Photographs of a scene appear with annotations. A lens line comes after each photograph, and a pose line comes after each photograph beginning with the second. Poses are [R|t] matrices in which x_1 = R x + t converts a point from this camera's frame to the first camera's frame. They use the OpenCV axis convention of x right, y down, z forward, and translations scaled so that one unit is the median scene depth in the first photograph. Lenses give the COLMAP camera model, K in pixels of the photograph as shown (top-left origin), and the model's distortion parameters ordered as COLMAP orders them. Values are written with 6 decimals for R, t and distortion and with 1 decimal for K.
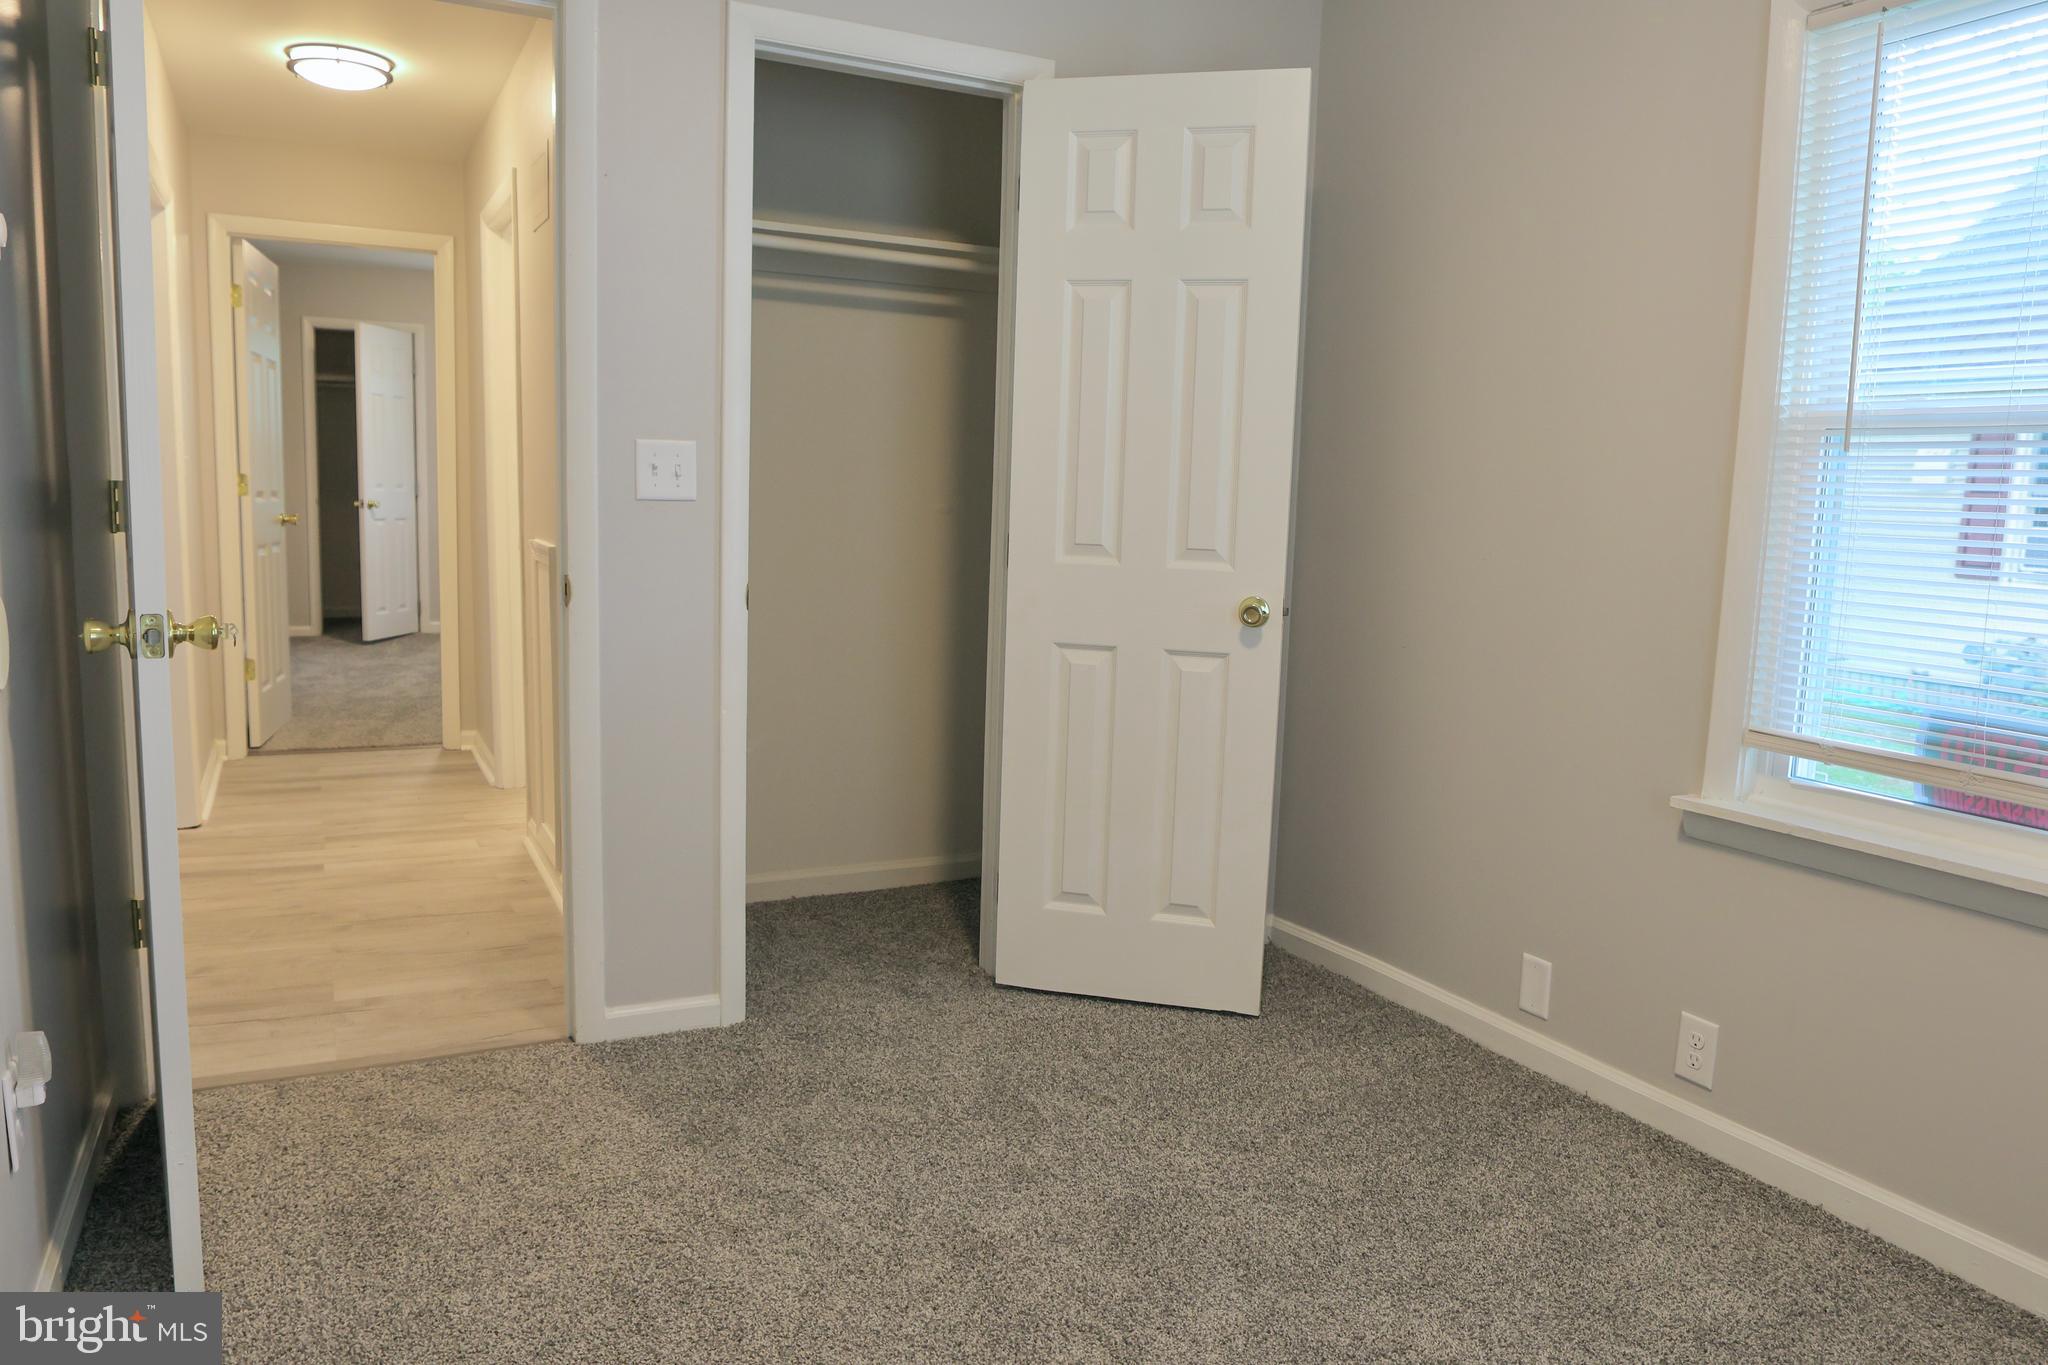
lens RADIAL K [[1422.2, 0, 1022.6], [0, 1422.2, 679.9], [0, 0, 1]] dist [-0.051490, 0.025907]
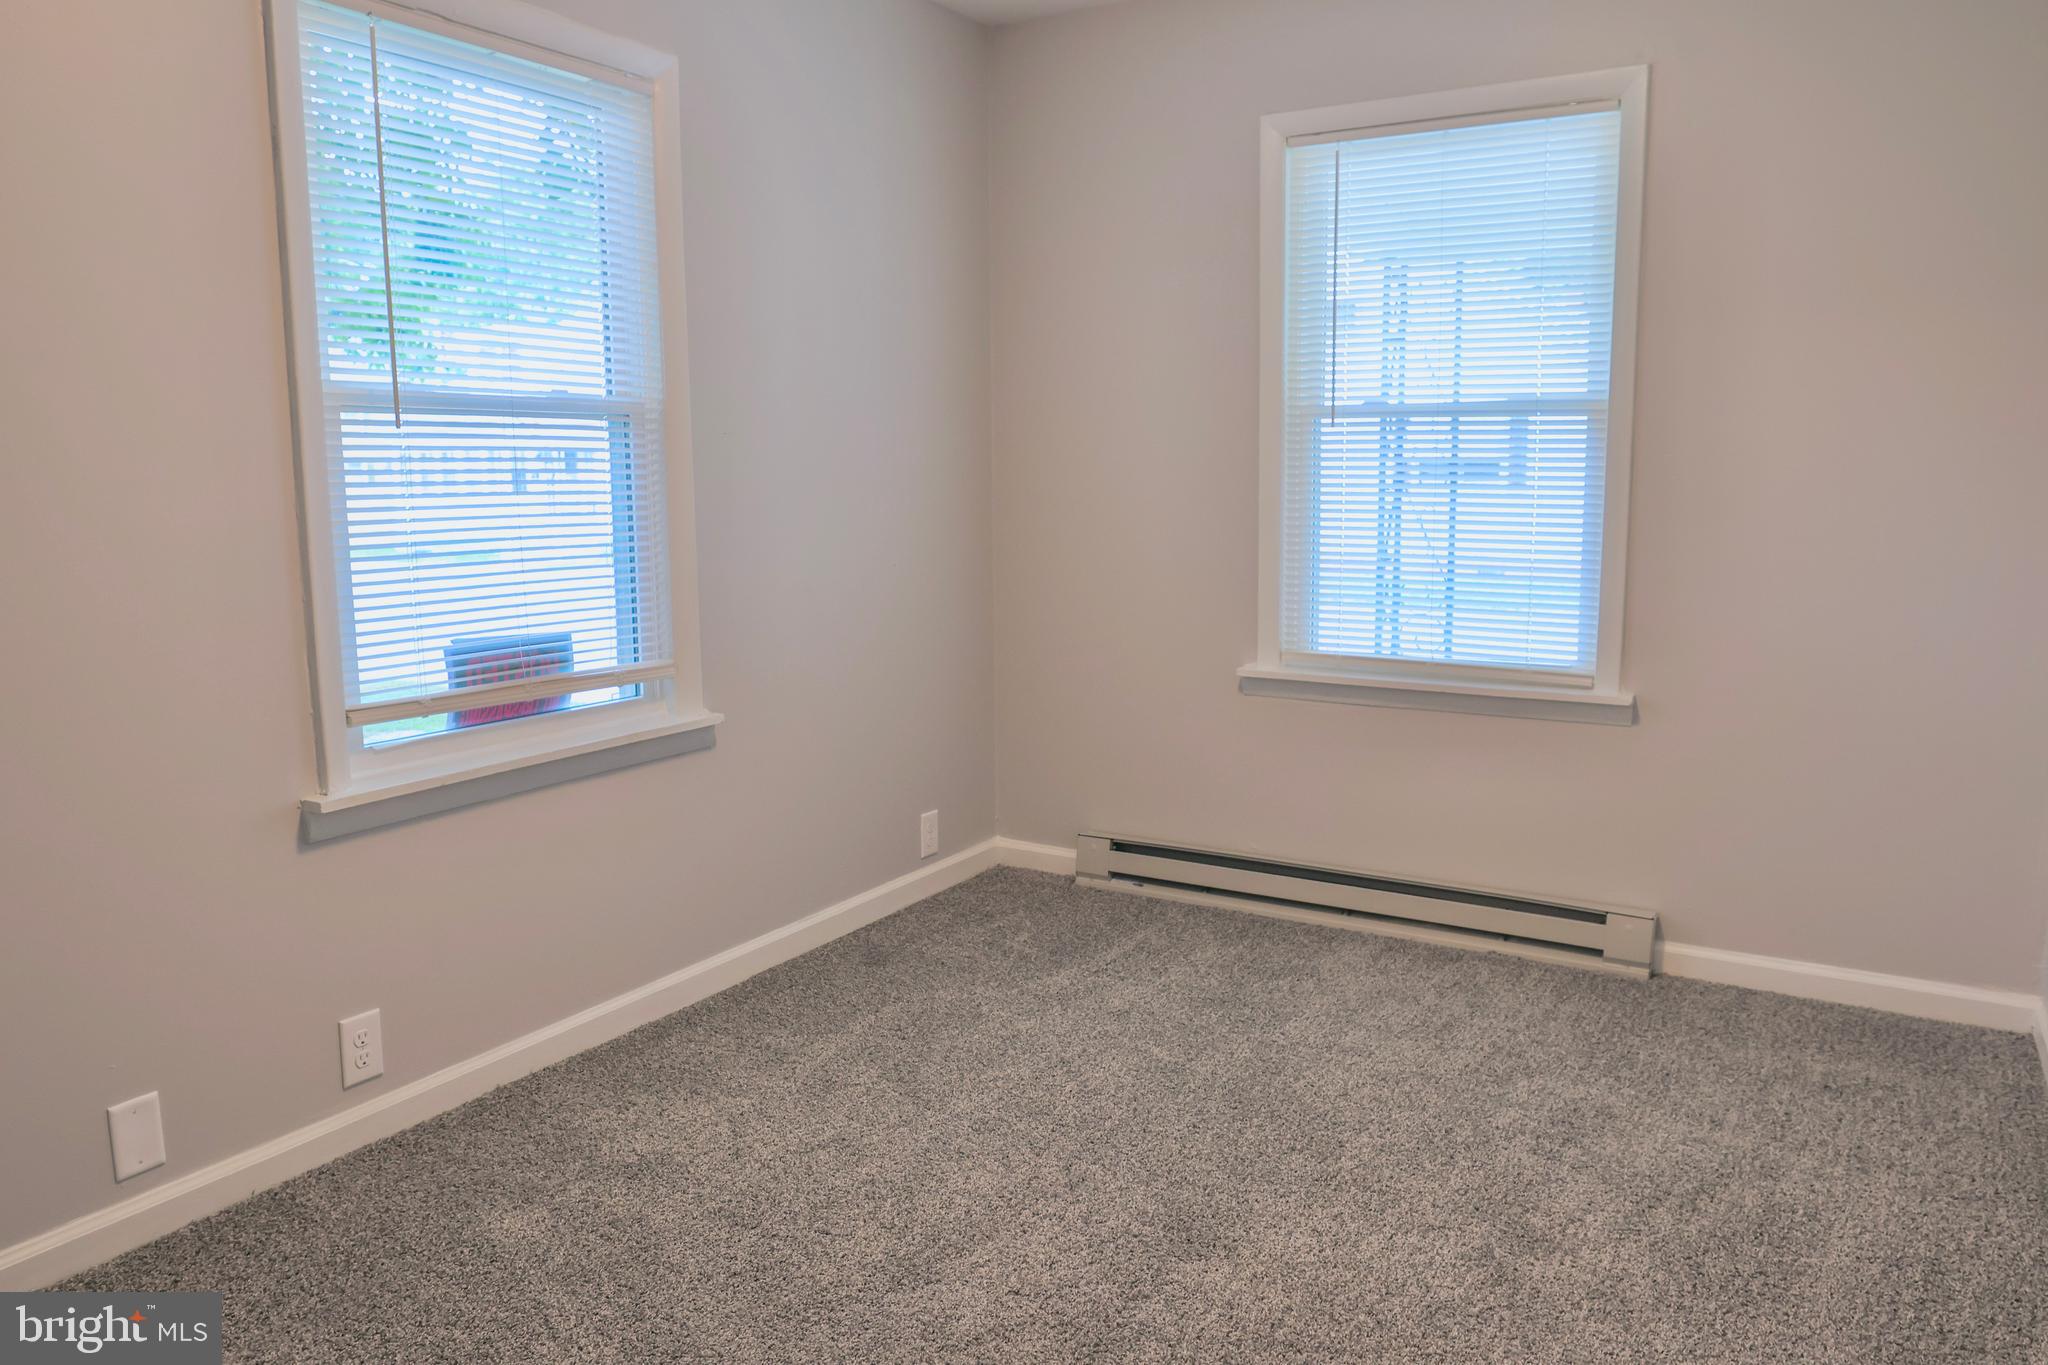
lens RADIAL K [[1422.2, 0, 1029.8], [0, 1422.2, 678.2], [0, 0, 1]] dist [-0.051490, 0.025907]
pose [[-0.534976, -0.135986, 0.833852, -0.573457], [0.112437, 0.966723, 0.229792, -0.163068], [-0.837352, 0.216689, -0.501884, 1.114777]]
